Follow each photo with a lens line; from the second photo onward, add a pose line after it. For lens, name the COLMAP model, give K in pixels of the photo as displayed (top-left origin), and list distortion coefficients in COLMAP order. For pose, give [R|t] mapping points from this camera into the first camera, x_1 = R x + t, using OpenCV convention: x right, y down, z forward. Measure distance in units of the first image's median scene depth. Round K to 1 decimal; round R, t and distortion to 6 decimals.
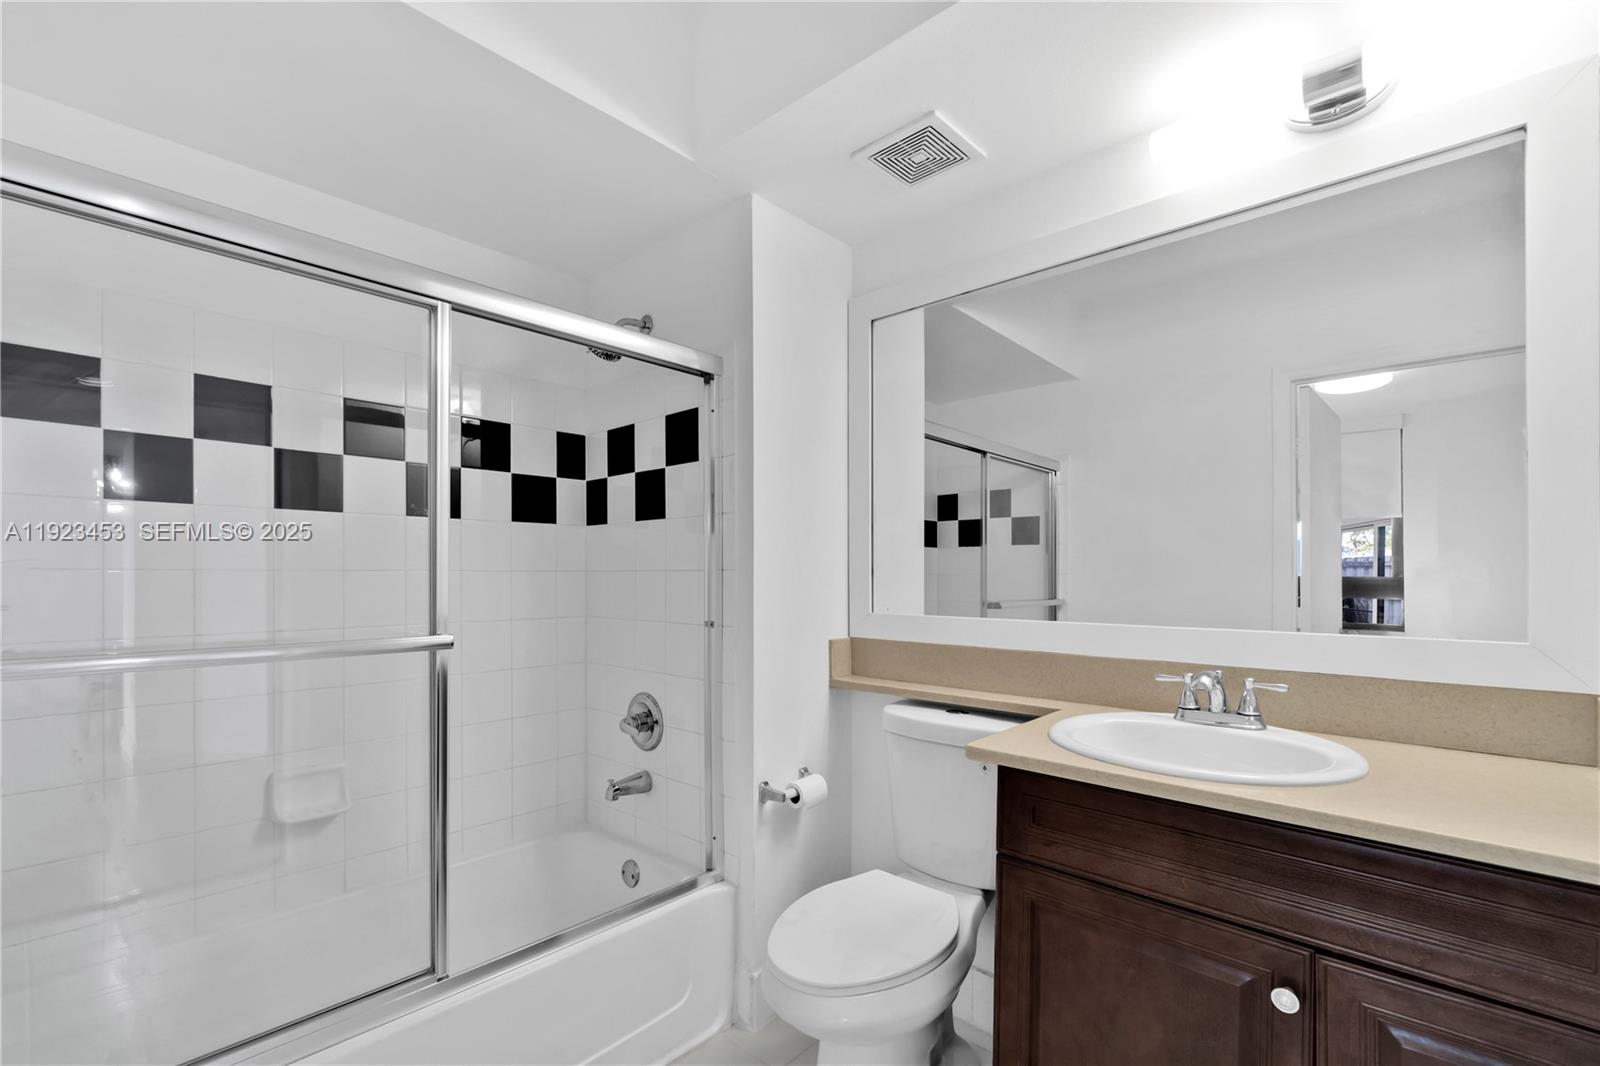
lens RADIAL K [[705.0, 0, 764.4], [0, 705.0, 567.1], [0, 0, 1]] dist [0.002260, 0.000171]
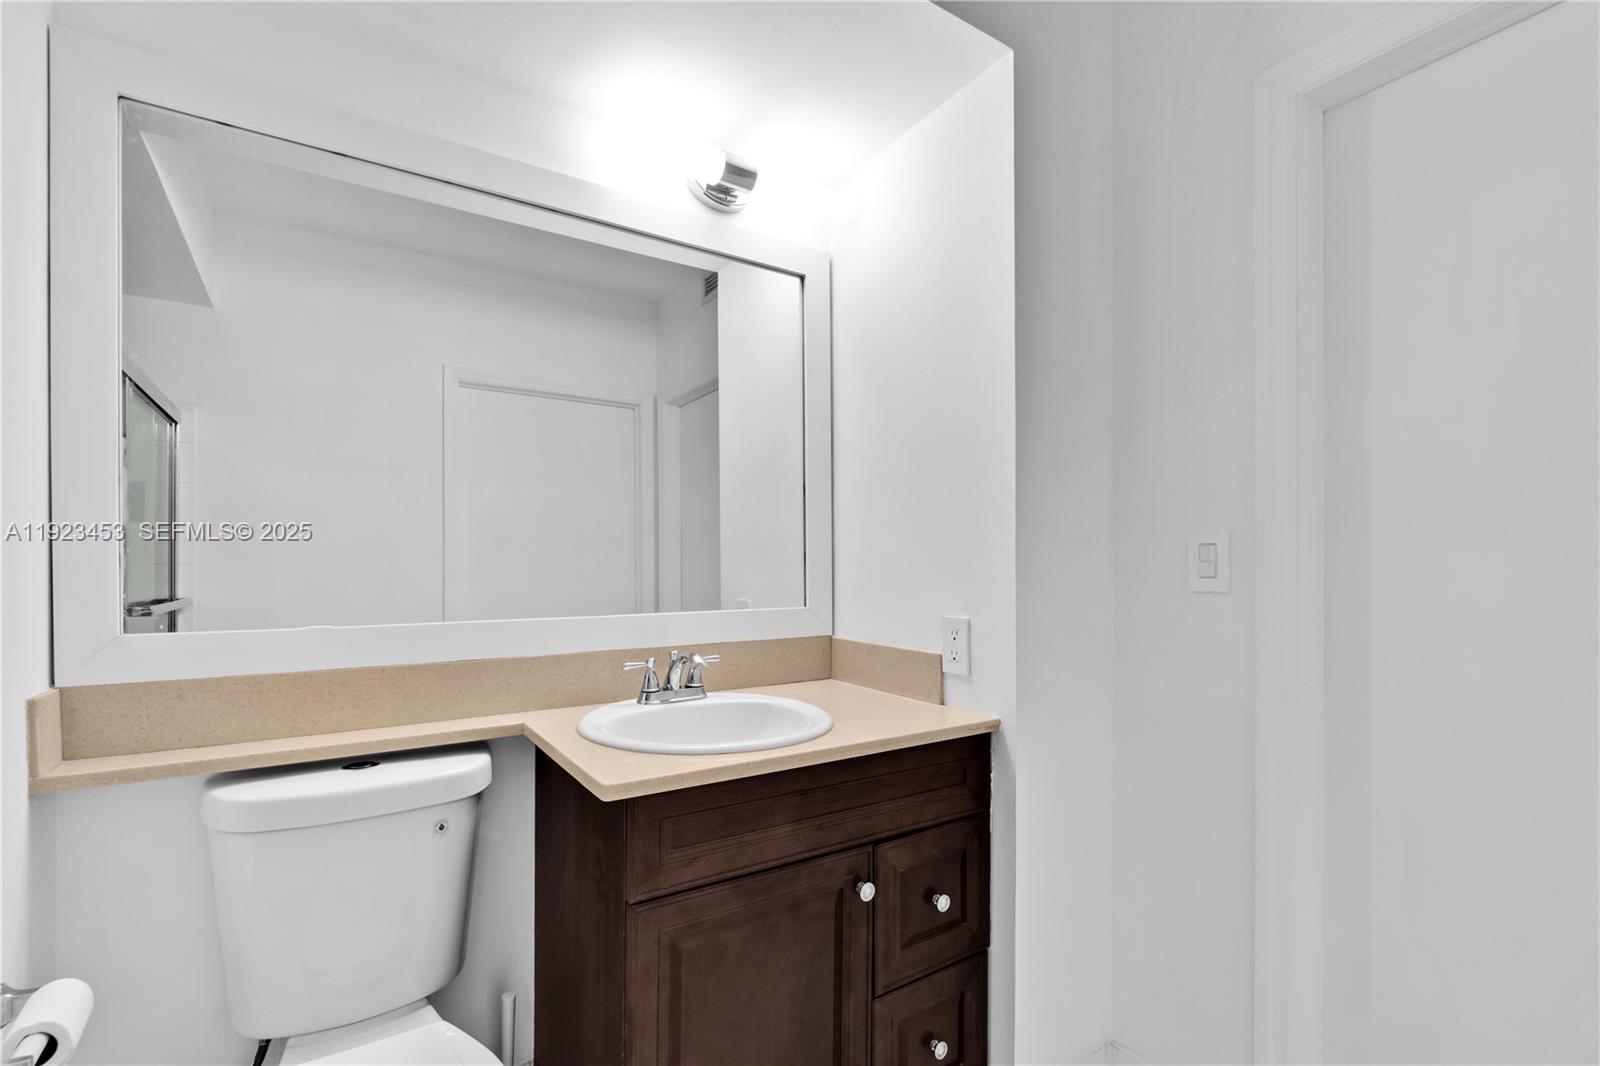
lens RADIAL K [[705.0, 0, 764.4], [0, 705.0, 567.1], [0, 0, 1]] dist [0.002260, 0.000171]
pose [[0.244856, -0.002839, 0.969555, -0.166640], [-0.008713, 0.999949, 0.005128, 0.003956], [-0.969520, -0.009703, 0.244819, 0.260260]]
